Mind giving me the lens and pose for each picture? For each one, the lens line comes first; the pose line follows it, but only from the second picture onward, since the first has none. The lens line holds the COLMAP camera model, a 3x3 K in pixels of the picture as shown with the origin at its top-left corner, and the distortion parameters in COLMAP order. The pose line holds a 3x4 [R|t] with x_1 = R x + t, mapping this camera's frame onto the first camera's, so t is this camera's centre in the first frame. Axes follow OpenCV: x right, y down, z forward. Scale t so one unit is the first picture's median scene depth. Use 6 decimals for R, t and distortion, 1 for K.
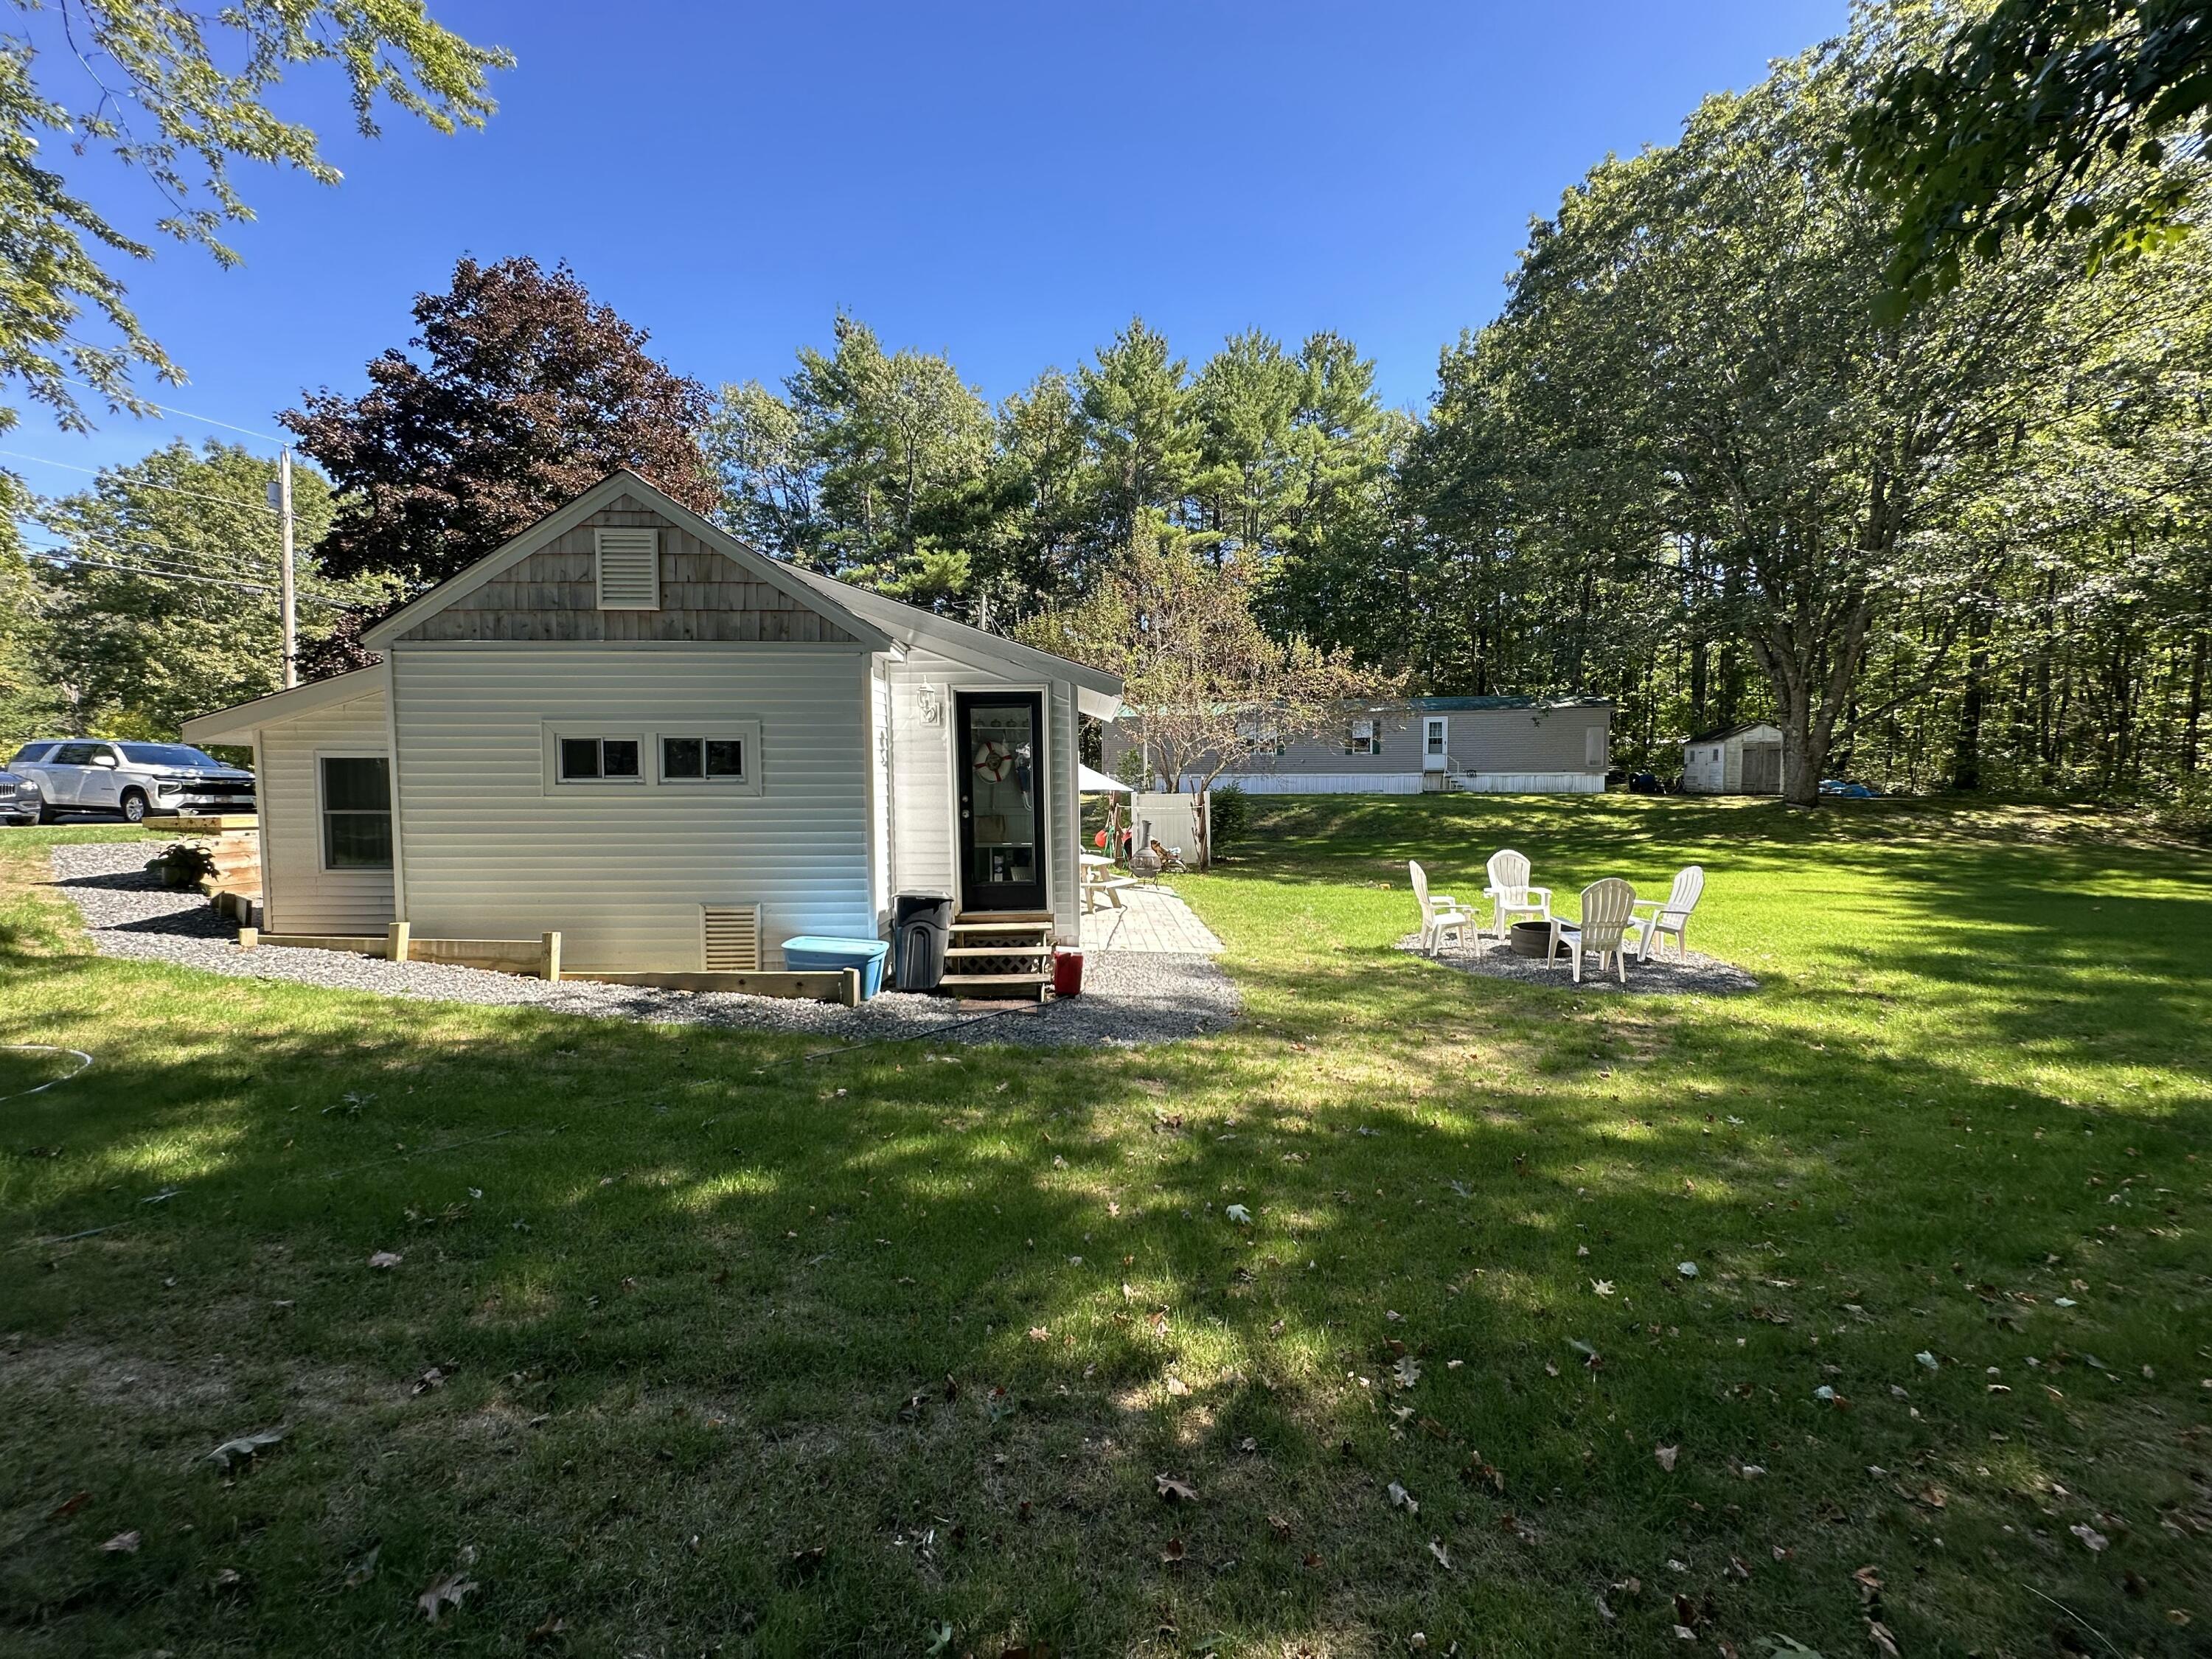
lens RADIAL K [[880.9, 0, 1106.7], [0, 880.9, 828.5], [0, 0, 1]] dist [-0.002989, 0.000763]
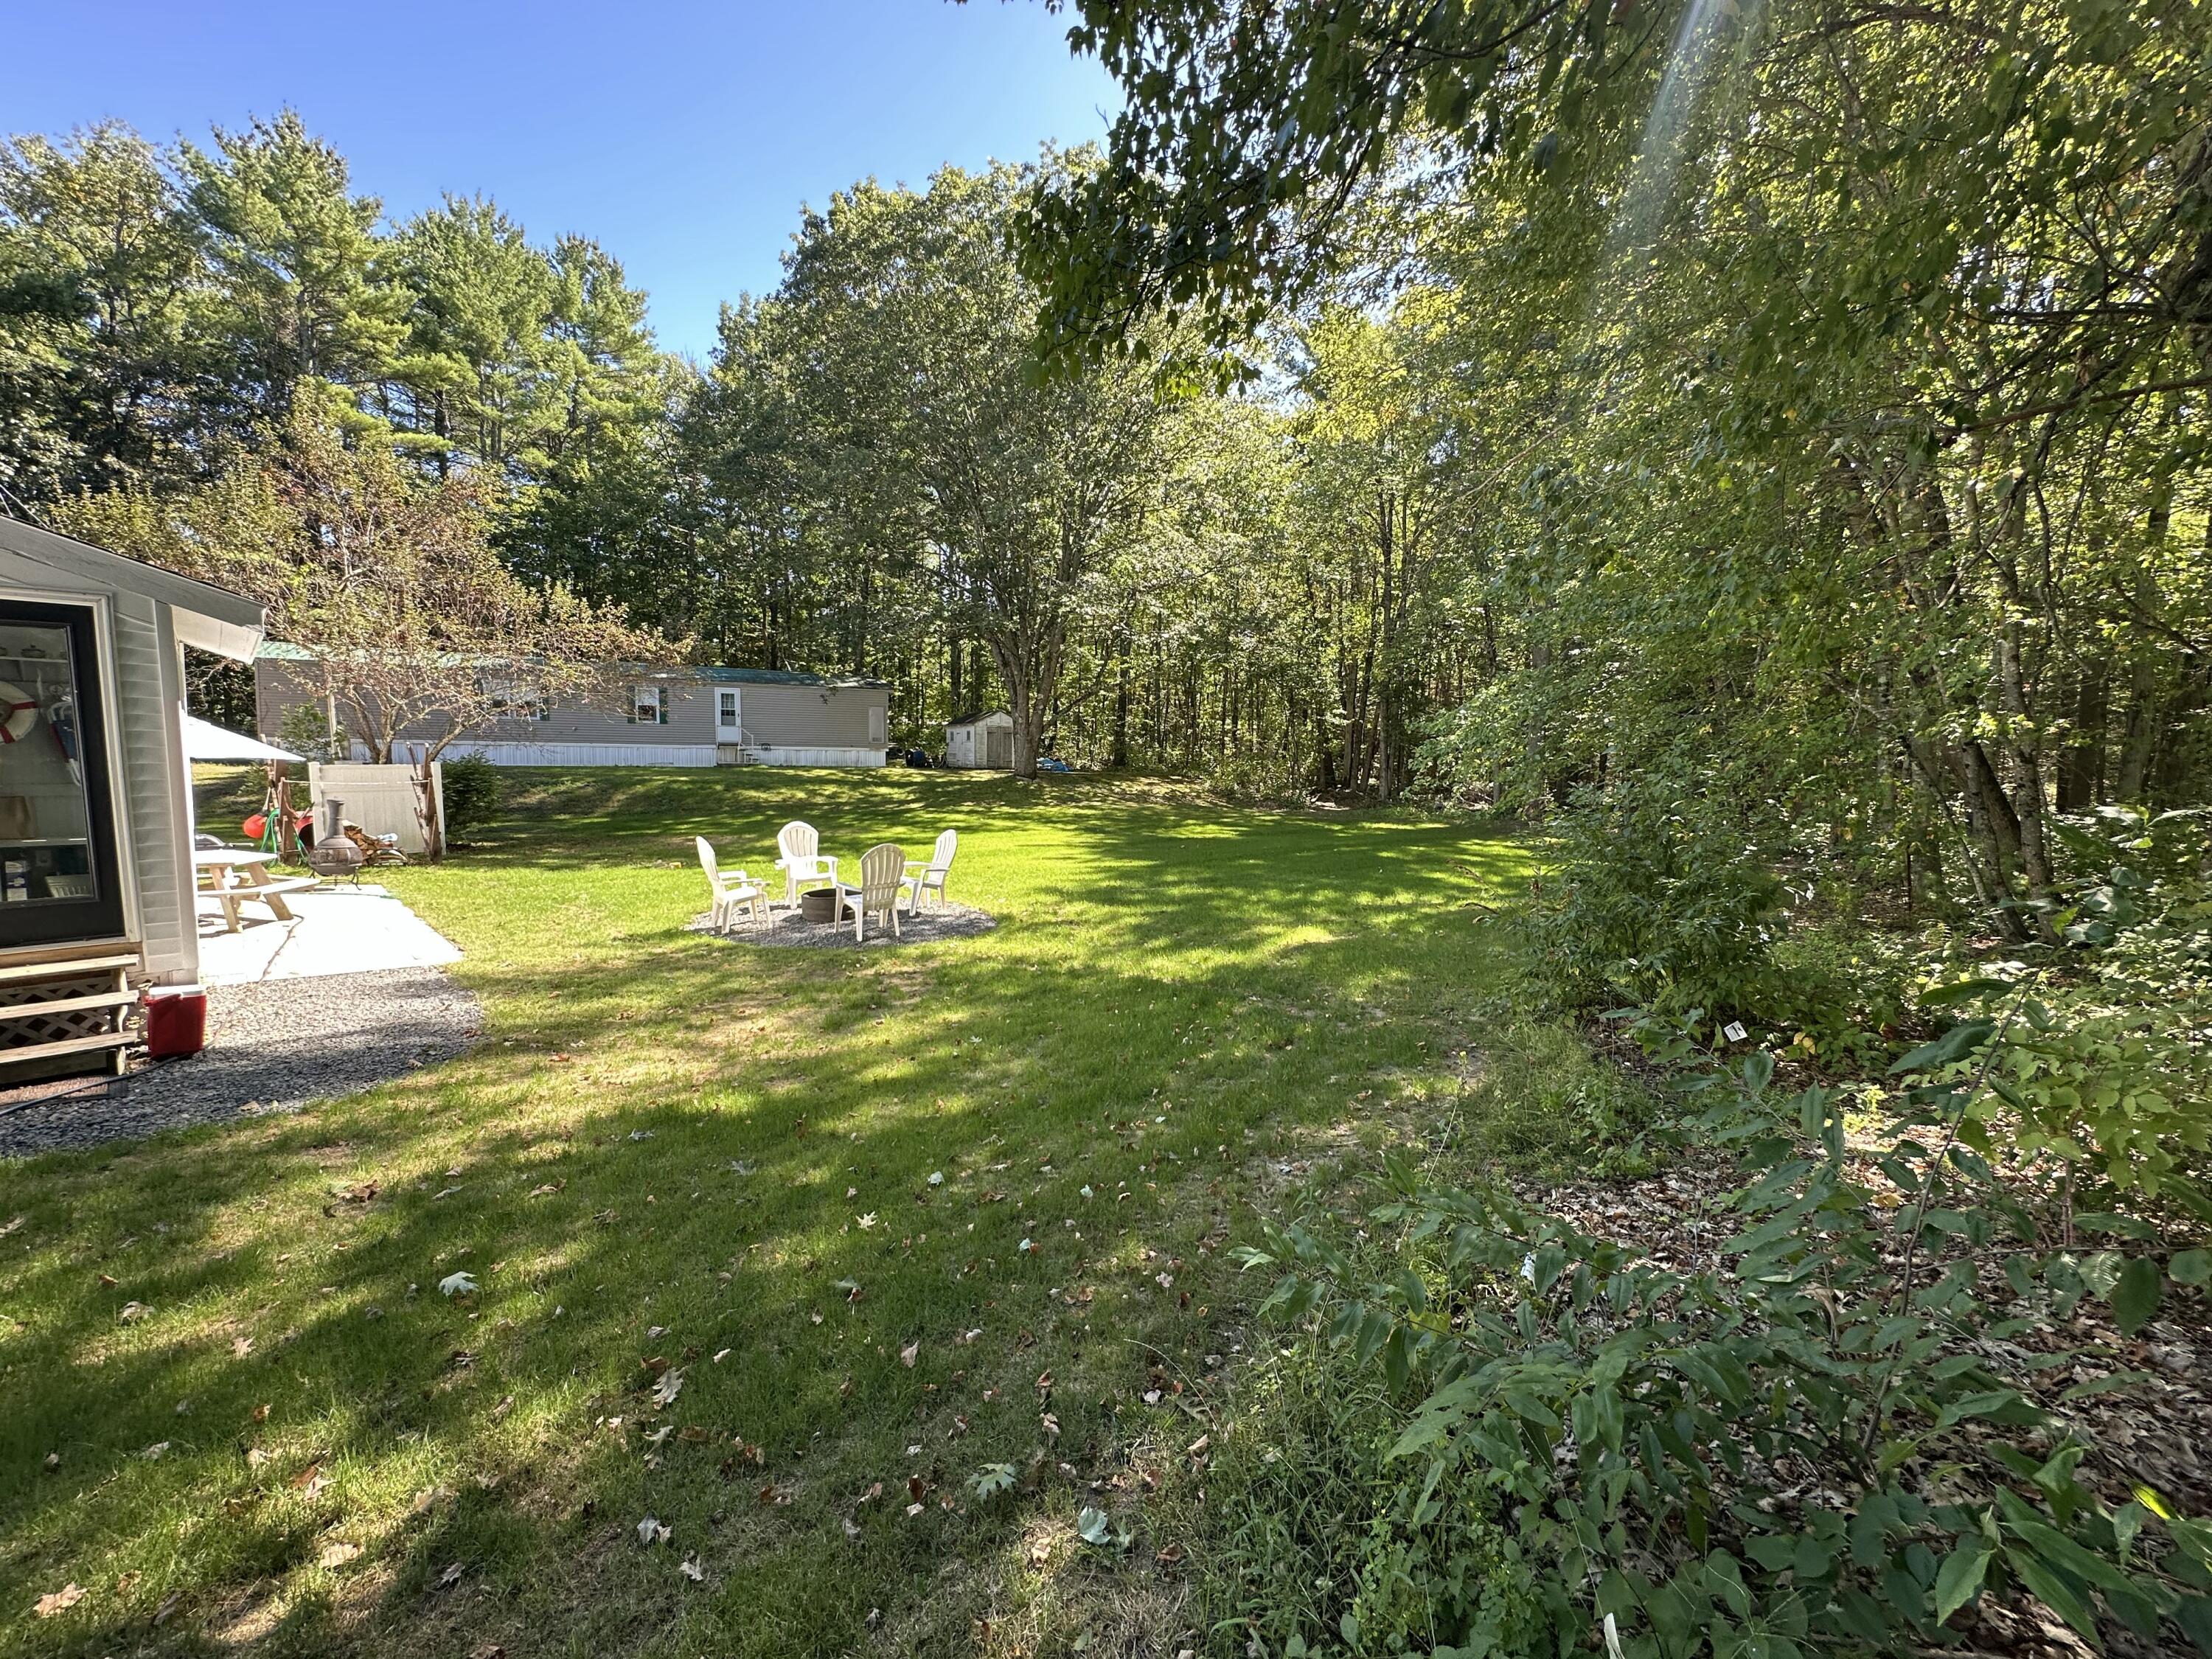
lens RADIAL K [[880.9, 0, 1105.1], [0, 880.9, 828.0], [0, 0, 1]] dist [-0.002989, 0.000763]
pose [[0.728506, -0.042108, 0.683744, 0.007425], [0.021978, 0.999032, 0.038108, 0.000212], [-0.684687, -0.012734, 0.728726, 0.001512]]
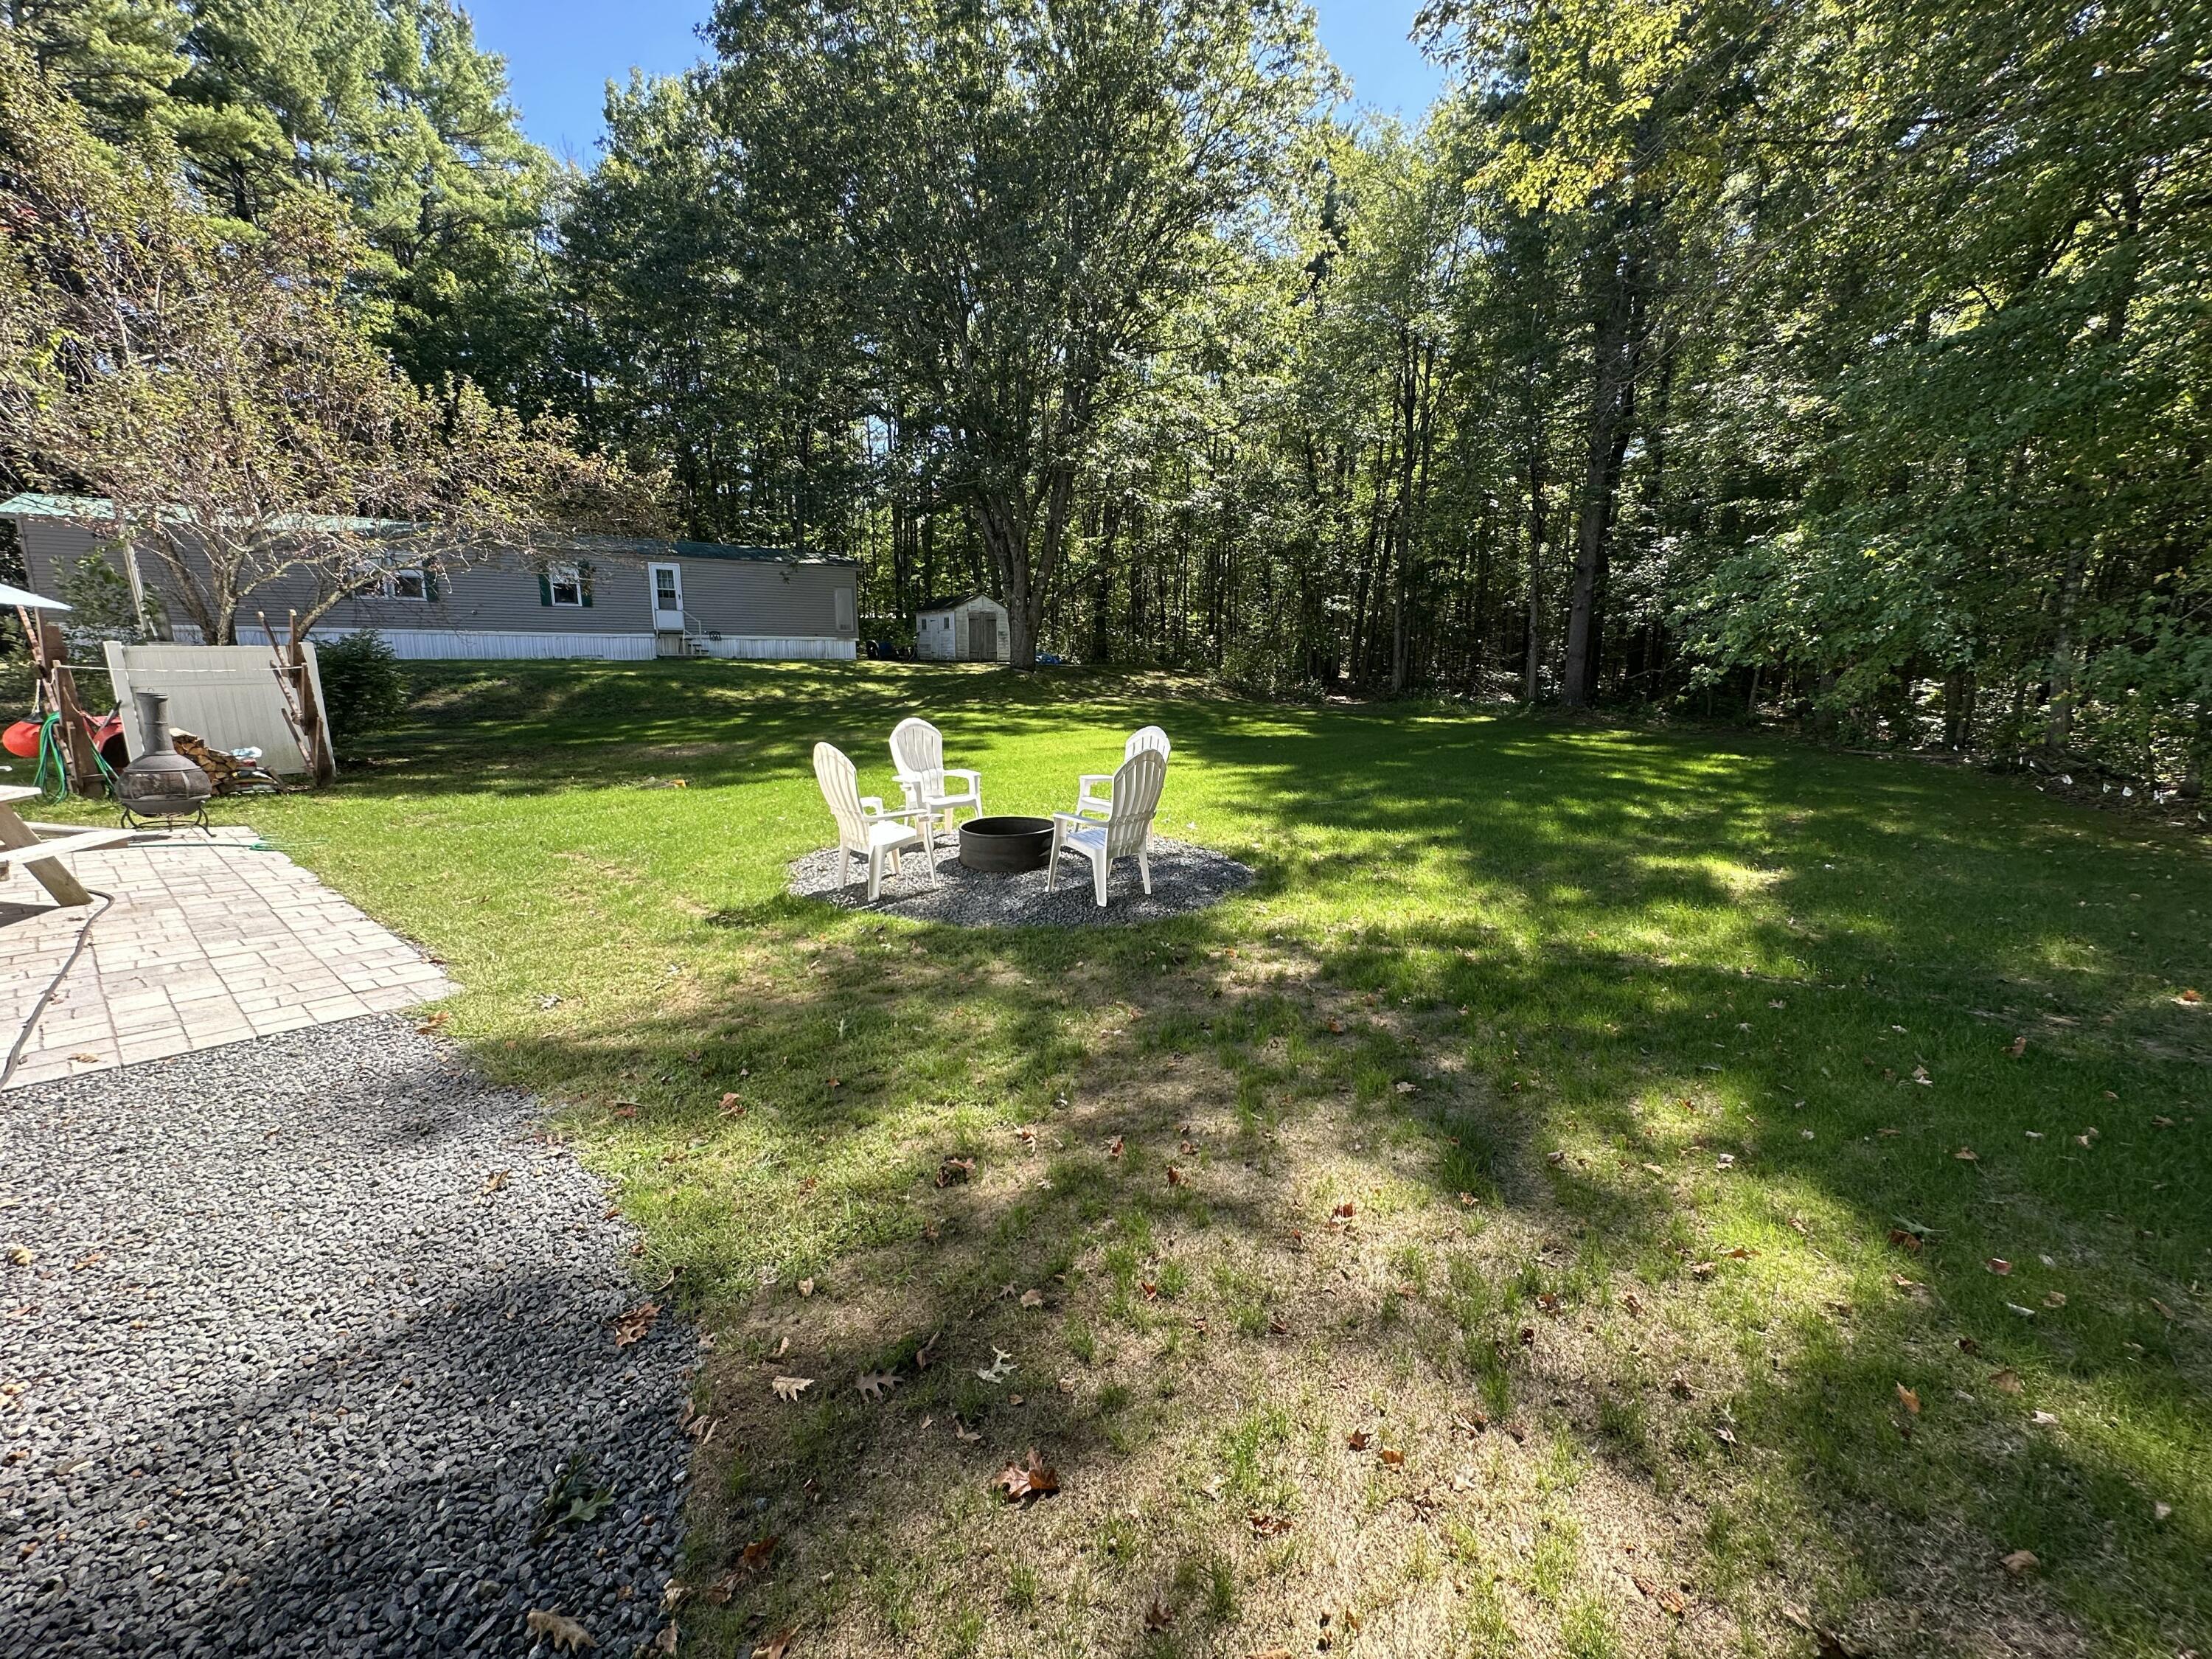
lens RADIAL K [[880.9, 0, 1097.7], [0, 880.9, 826.3], [0, 0, 1]] dist [-0.002989, 0.000763]
pose [[0.661921, -0.133637, 0.737564, 0.018659], [0.033825, 0.988302, 0.148712, 0.005953], [-0.748810, -0.073487, 0.658699, 0.239434]]
